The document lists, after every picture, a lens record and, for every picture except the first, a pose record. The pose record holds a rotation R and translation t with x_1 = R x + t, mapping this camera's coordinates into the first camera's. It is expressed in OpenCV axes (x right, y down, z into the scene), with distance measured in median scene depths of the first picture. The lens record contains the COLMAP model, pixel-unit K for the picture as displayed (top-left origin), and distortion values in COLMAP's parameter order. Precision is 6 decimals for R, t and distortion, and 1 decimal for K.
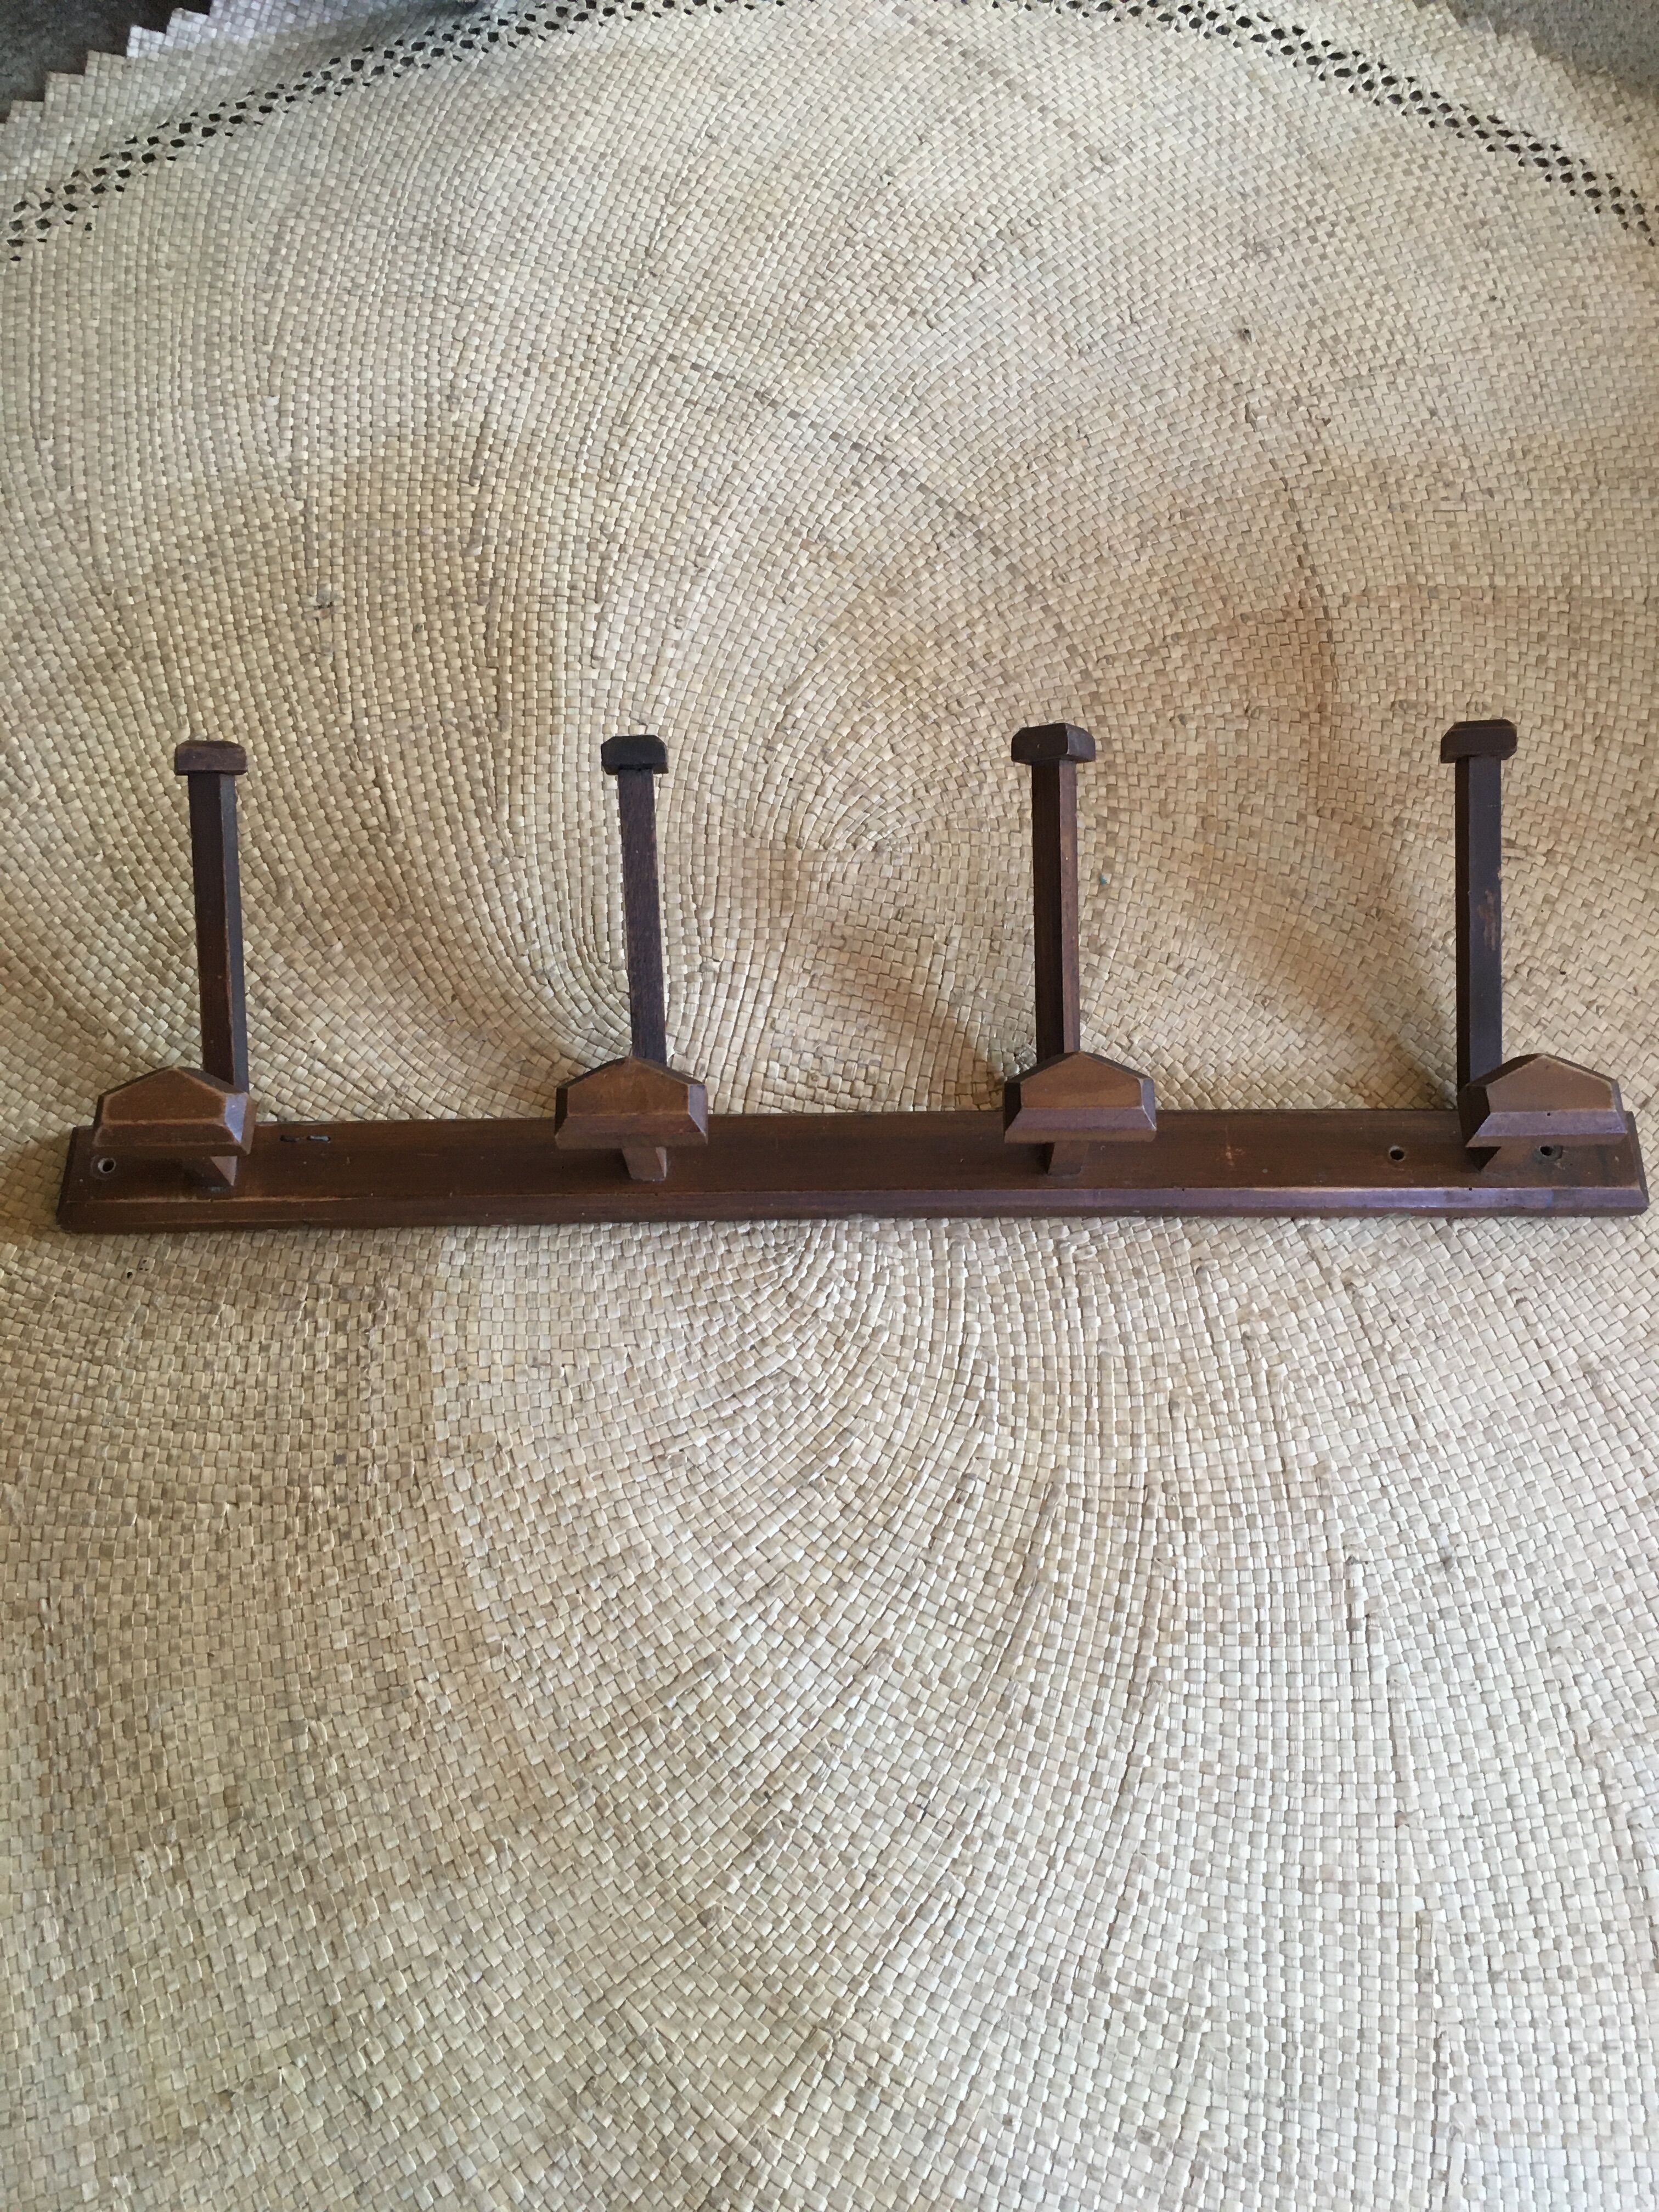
lens RADIAL K [[1931.7, 0, 828.7], [0, 1931.7, 1070.2], [0, 0, 1]] dist [0.069852, -0.109147]
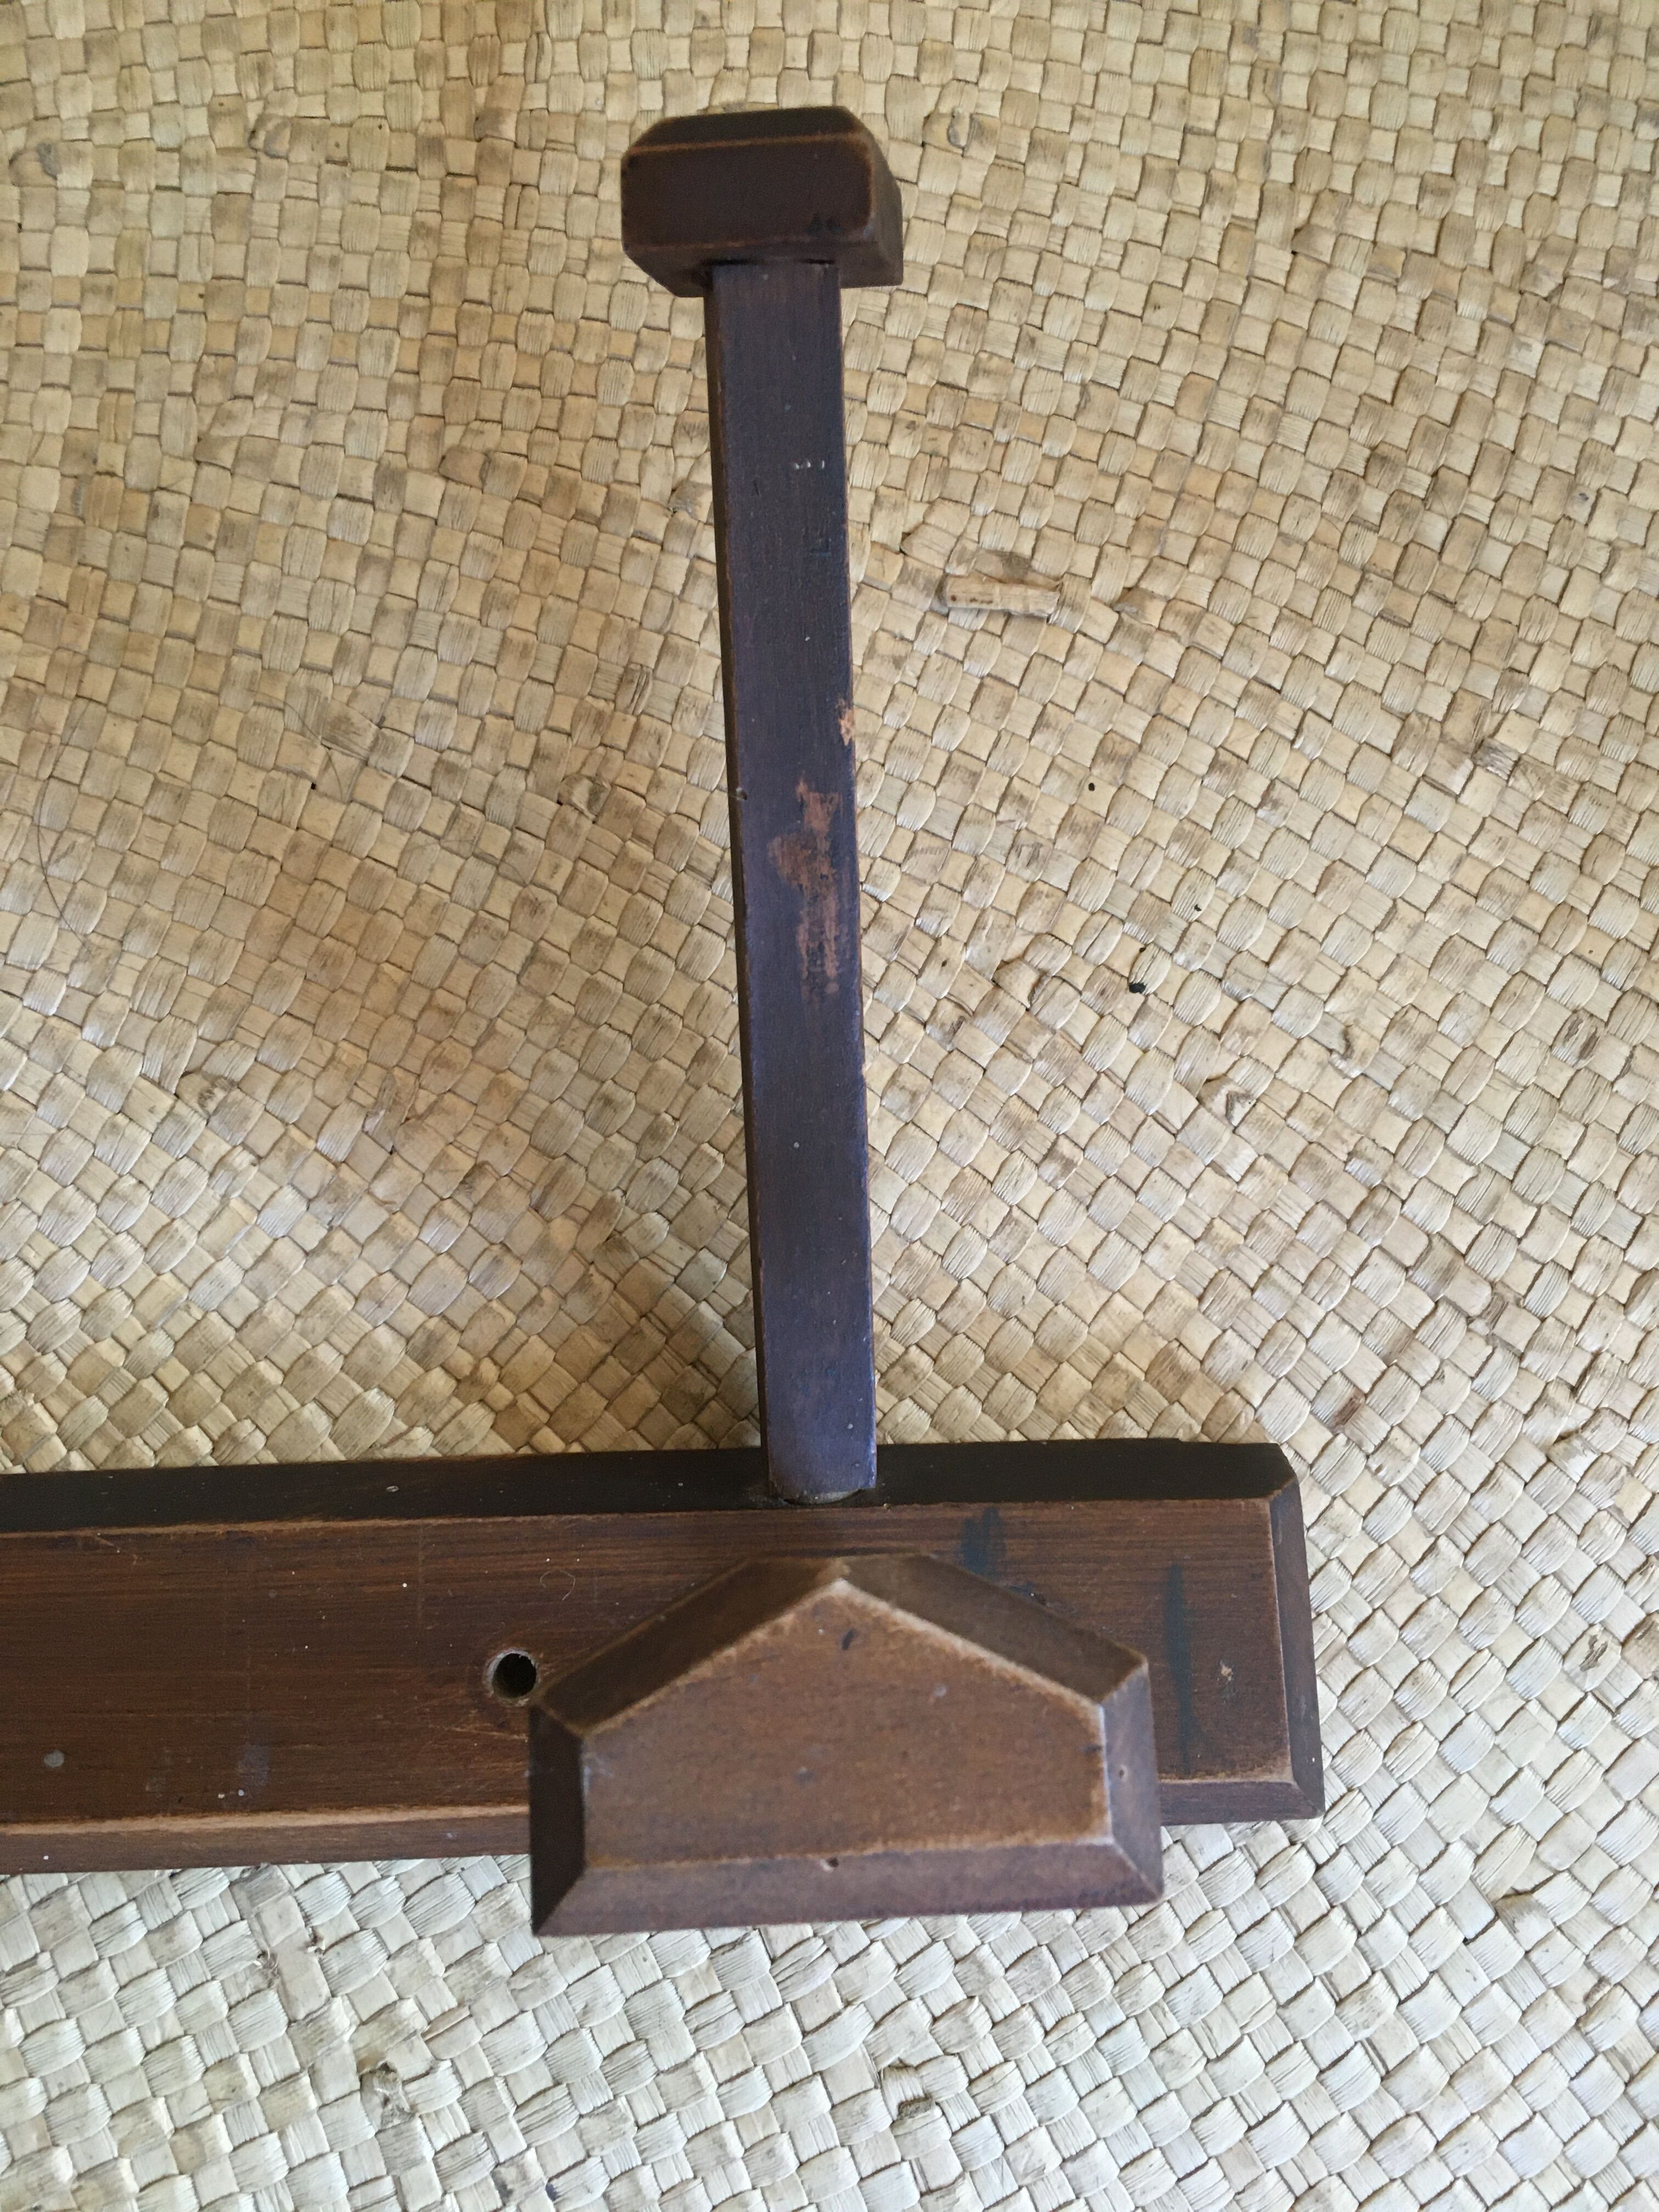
lens RADIAL K [[1931.7, 0, 857.6], [0, 1931.7, 1111.9], [0, 0, 1]] dist [0.069852, -0.109147]
pose [[0.997984, -0.021458, 0.059730, 0.314535], [0.008597, 0.978142, 0.207758, -0.098834], [-0.062882, -0.206826, 0.976355, 0.689246]]
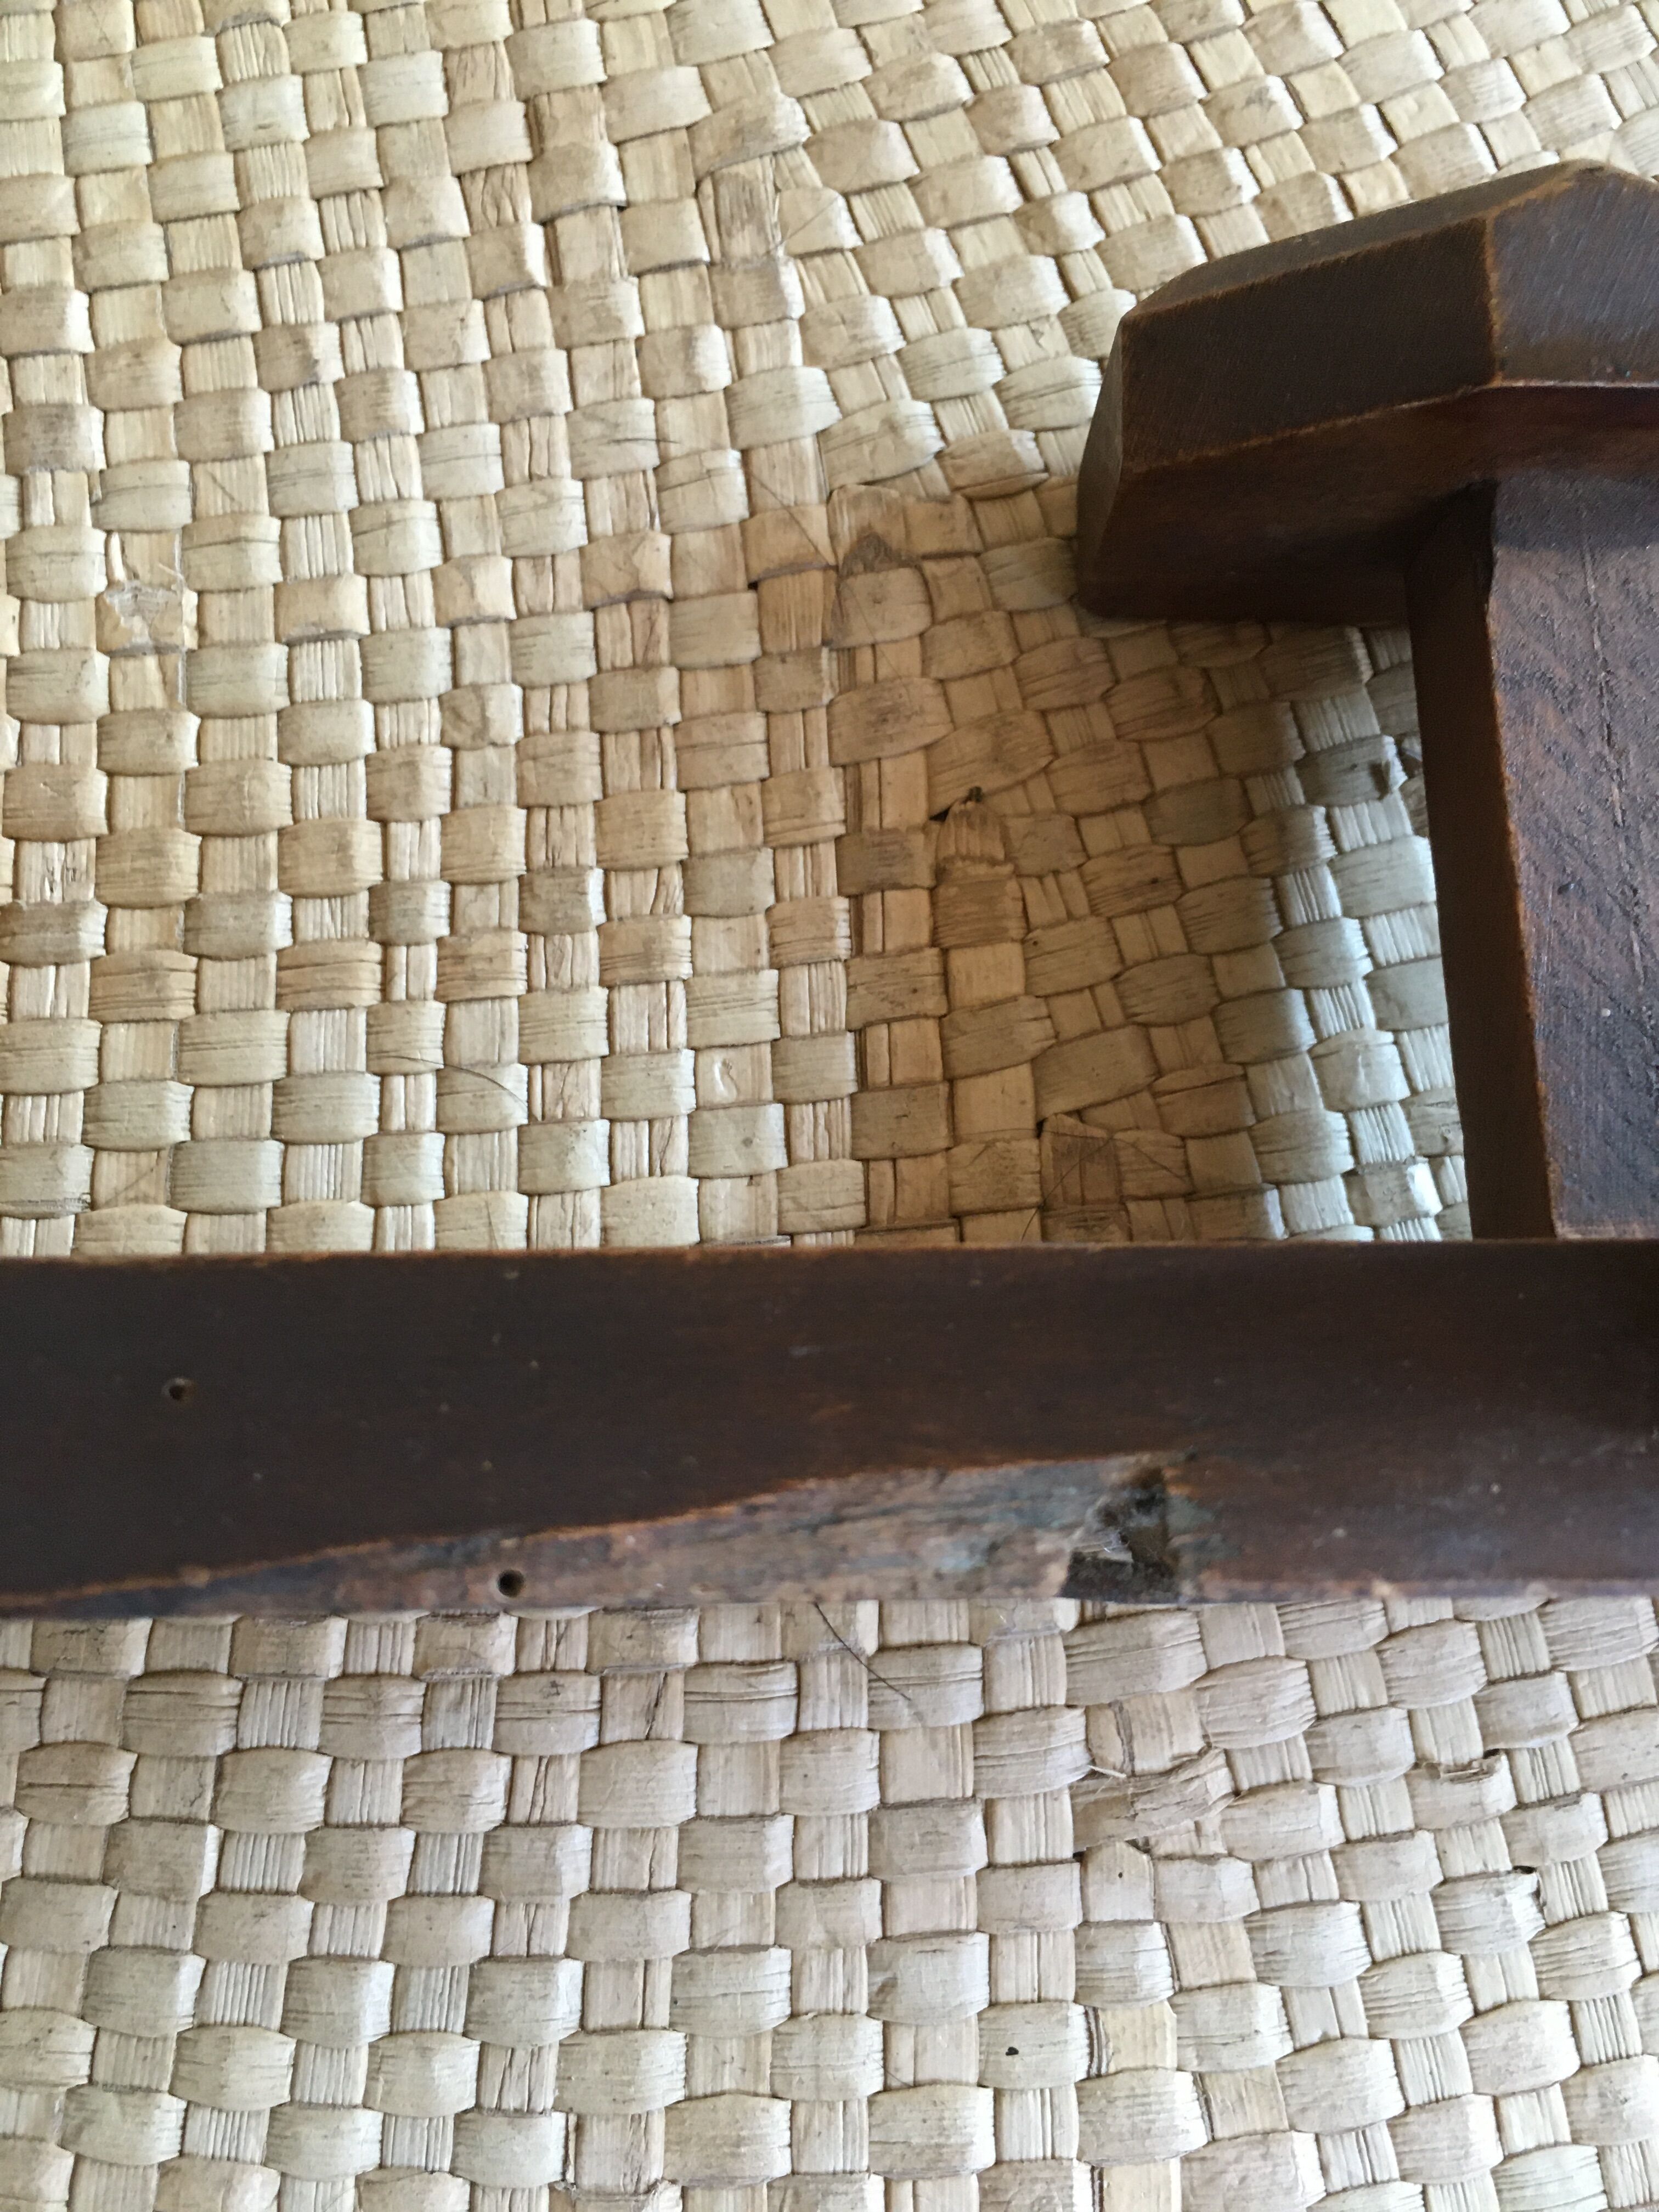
lens RADIAL K [[1931.7, 0, 843.6], [0, 1931.7, 1115.6], [0, 0, 1]] dist [0.069852, -0.109147]
pose [[0.995598, -0.075001, 0.056202, 0.227492], [0.061315, 0.974765, 0.214650, 0.239839], [-0.070882, -0.210259, 0.975073, 0.722421]]
